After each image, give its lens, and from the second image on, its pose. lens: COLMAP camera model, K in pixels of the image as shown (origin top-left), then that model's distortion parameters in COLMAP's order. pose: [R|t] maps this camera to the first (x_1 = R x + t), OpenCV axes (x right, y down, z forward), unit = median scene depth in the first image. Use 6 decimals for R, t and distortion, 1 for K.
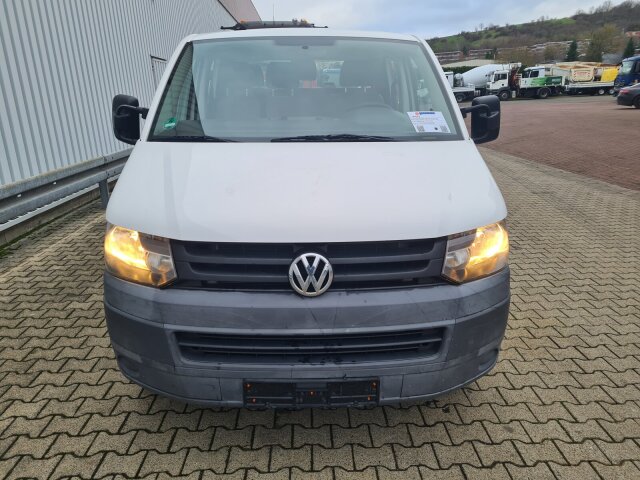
lens RADIAL K [[481.4, 0, 315.4], [0, 481.4, 236.2], [0, 0, 1]] dist [0.060837, -0.042726]
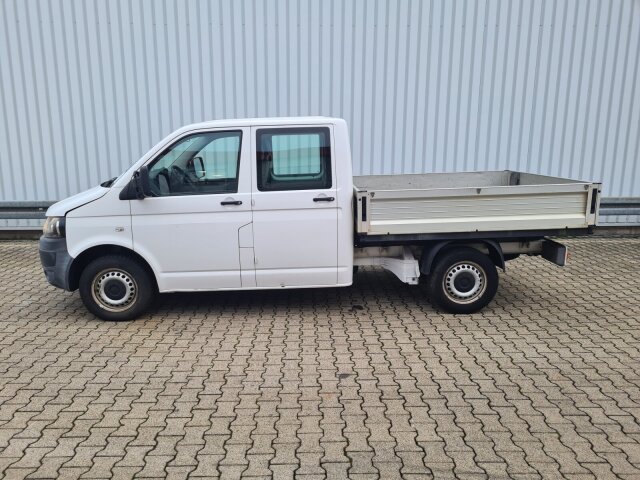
lens RADIAL K [[481.4, 0, 313.7], [0, 481.4, 237.7], [0, 0, 1]] dist [0.060837, -0.042726]
pose [[-0.009209, 0.200912, -0.979566, 2.155868], [-0.276149, 0.941001, 0.195599, -0.598561], [0.961071, 0.272307, 0.046816, 1.722693]]
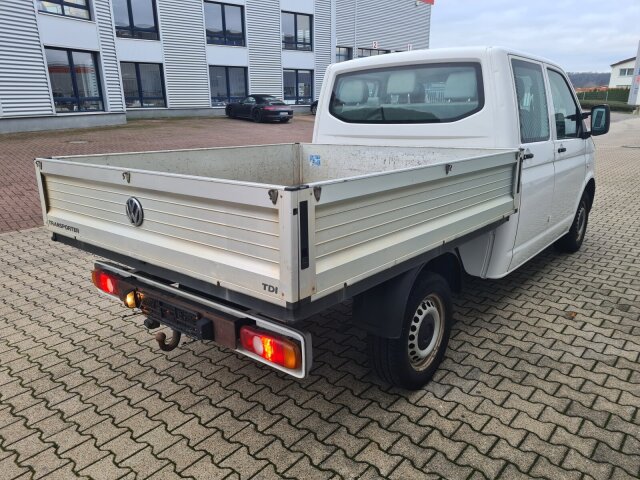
lens RADIAL K [[481.4, 0, 319.4], [0, 481.4, 244.3], [0, 0, 1]] dist [0.060837, -0.042726]
pose [[-0.747582, -0.158346, 0.645018, -0.913808], [0.212502, 0.863088, 0.458172, -0.931970], [-0.629257, 0.479589, -0.611580, 3.142656]]
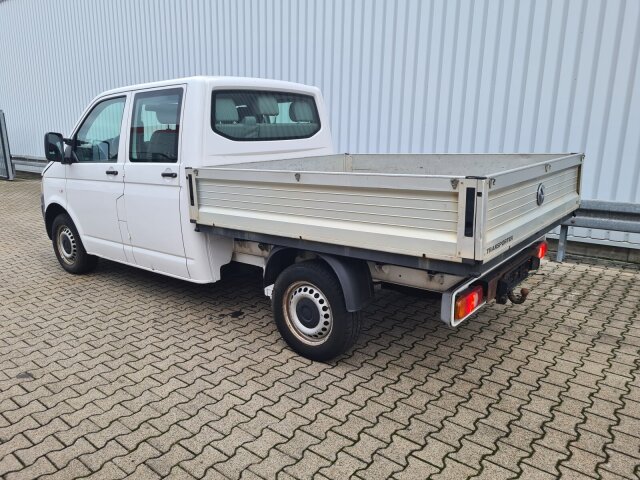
lens RADIAL K [[481.4, 0, 319.2], [0, 481.4, 236.5], [0, 0, 1]] dist [0.060837, -0.042726]
pose [[-0.651234, 0.181181, -0.736932, 1.194234], [-0.200287, 0.895614, 0.397190, -0.921835], [0.731970, 0.406262, -0.546966, 3.081127]]
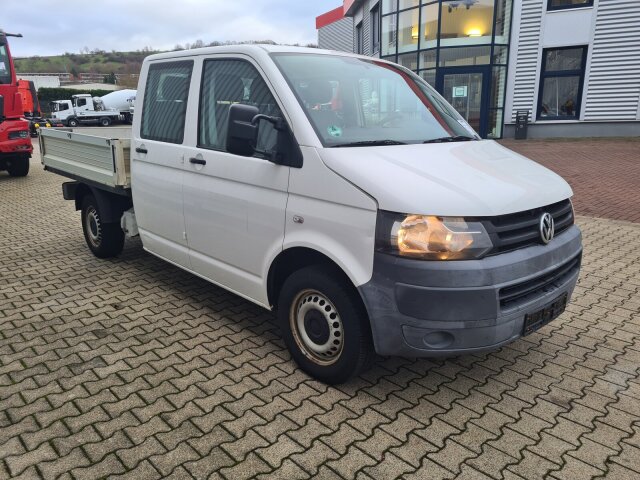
lens RADIAL K [[481.4, 0, 320.7], [0, 481.4, 243.2], [0, 0, 1]] dist [0.060837, -0.042726]
pose [[0.745193, -0.159122, 0.647586, -1.048633], [0.181721, 0.982817, 0.032383, -0.031705], [-0.641611, 0.093548, 0.761304, 0.244612]]
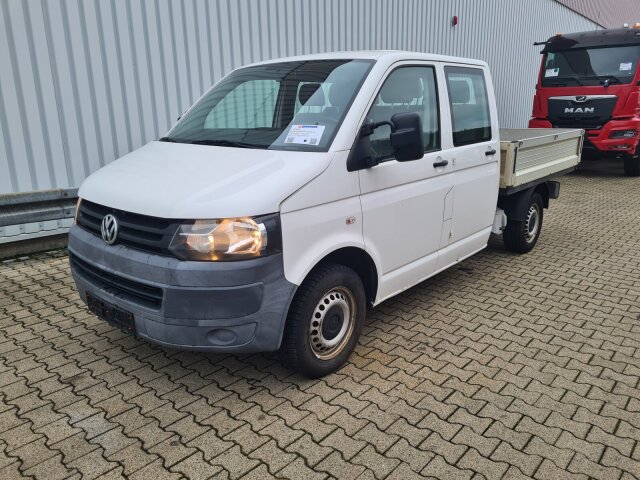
lens RADIAL K [[481.4, 0, 320.3], [0, 481.4, 243.6], [0, 0, 1]] dist [0.060837, -0.042726]
pose [[0.733057, 0.180136, -0.655879, 1.040849], [-0.196209, 0.979303, 0.049667, -0.055745], [0.651252, 0.092280, 0.753230, 0.223336]]
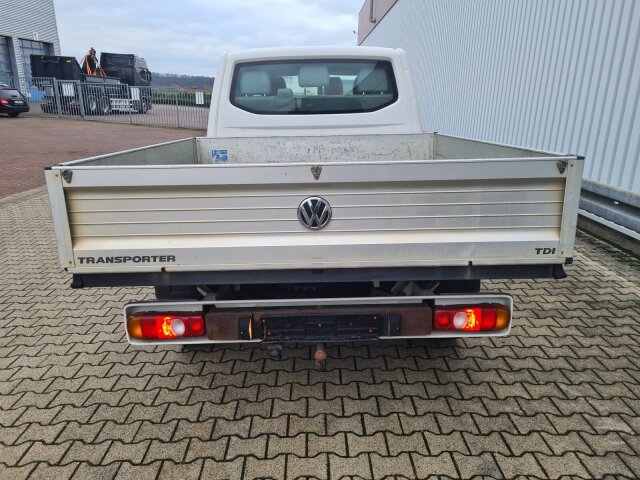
lens RADIAL K [[481.4, 0, 321.0], [0, 481.4, 237.5], [0, 0, 1]] dist [0.060837, -0.042726]
pose [[-0.999650, 0.015159, 0.021675, -0.096520], [0.024394, 0.845154, 0.533966, -1.016438], [-0.010224, 0.534308, -0.845228, 3.438514]]
